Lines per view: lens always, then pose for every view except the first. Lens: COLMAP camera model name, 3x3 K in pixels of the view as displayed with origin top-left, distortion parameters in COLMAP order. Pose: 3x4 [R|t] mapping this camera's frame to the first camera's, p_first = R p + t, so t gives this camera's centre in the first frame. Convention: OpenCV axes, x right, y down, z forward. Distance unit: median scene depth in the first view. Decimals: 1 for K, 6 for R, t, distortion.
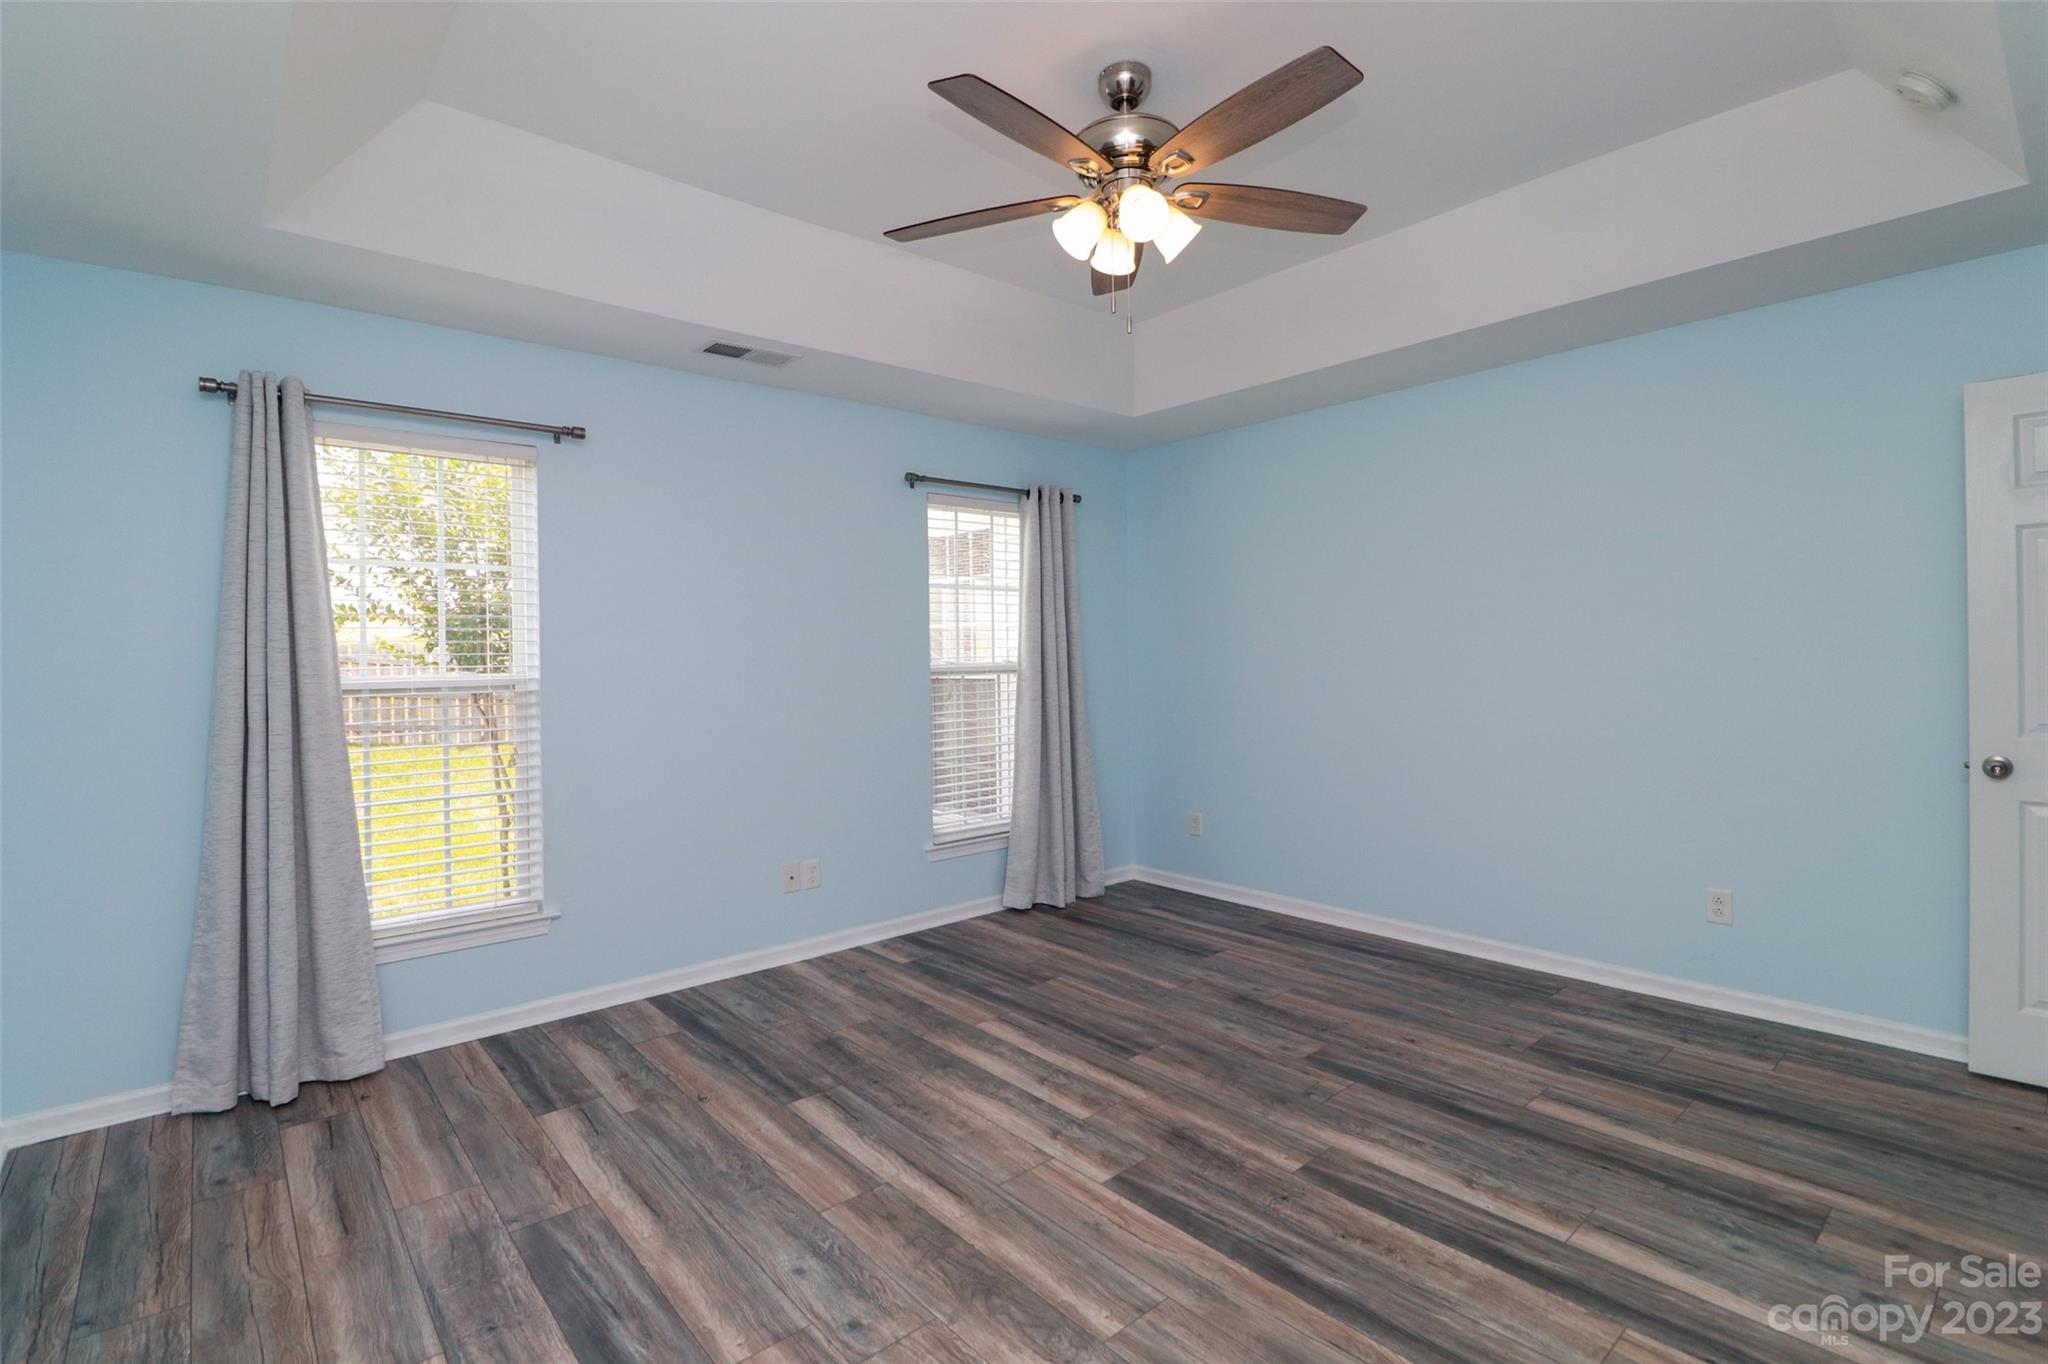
lens RADIAL K [[961.8, 0, 1014.1], [0, 961.8, 652.9], [0, 0, 1]] dist [-0.000757, -0.009045]
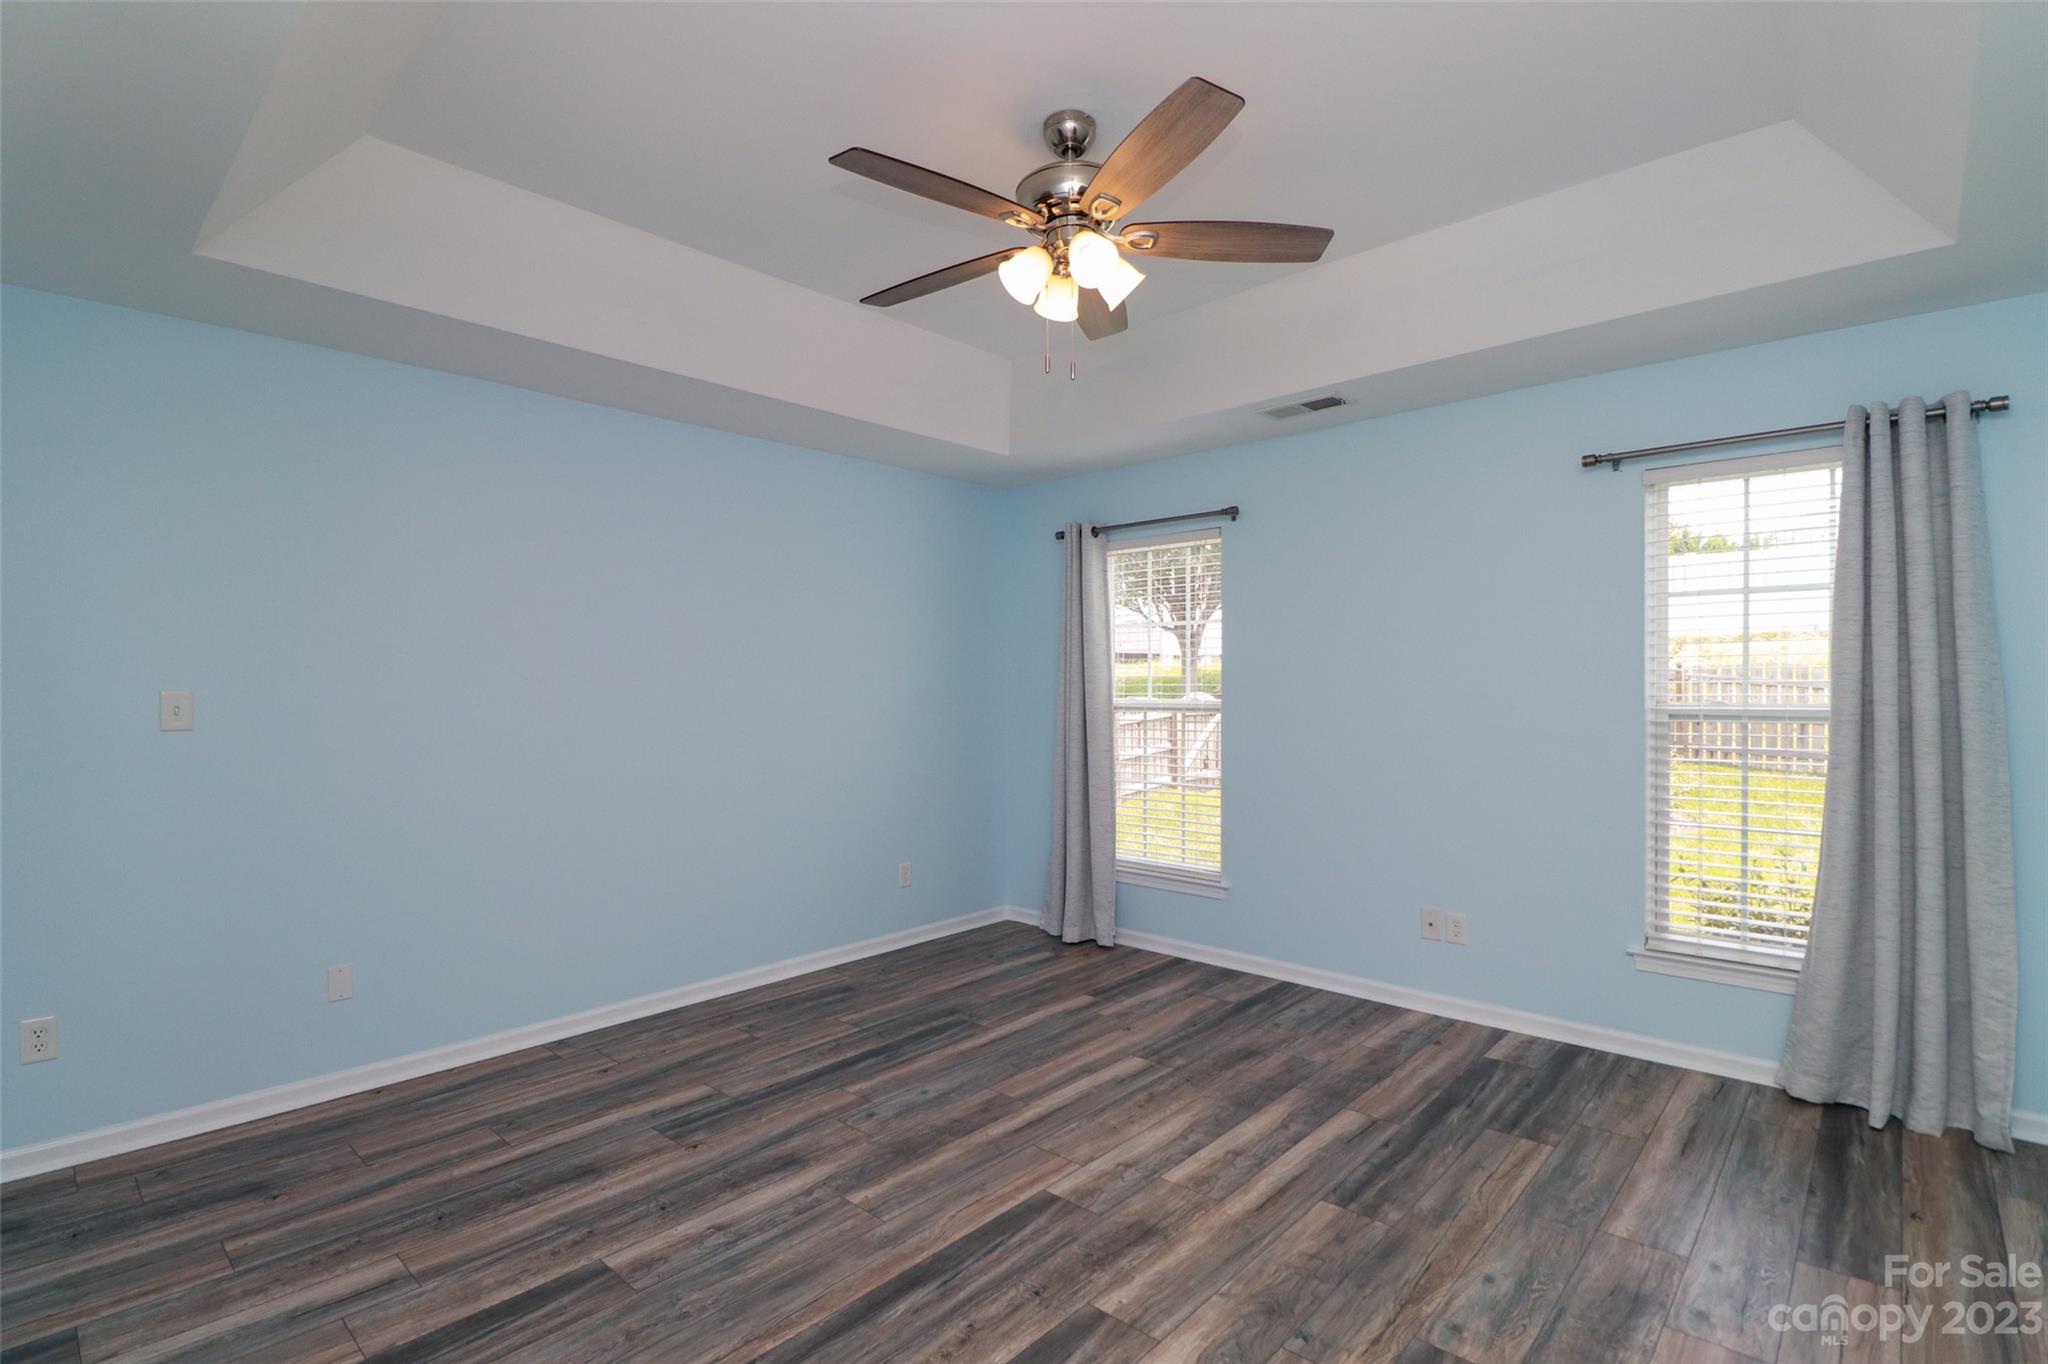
lens RADIAL K [[961.8, 0, 1014.1], [0, 961.8, 652.9], [0, 0, 1]] dist [-0.000757, -0.009045]
pose [[0.106353, -0.020607, -0.994115, 0.889610], [0.000556, 0.999786, -0.020665, -0.017963], [0.994328, 0.001645, 0.106341, 0.651233]]
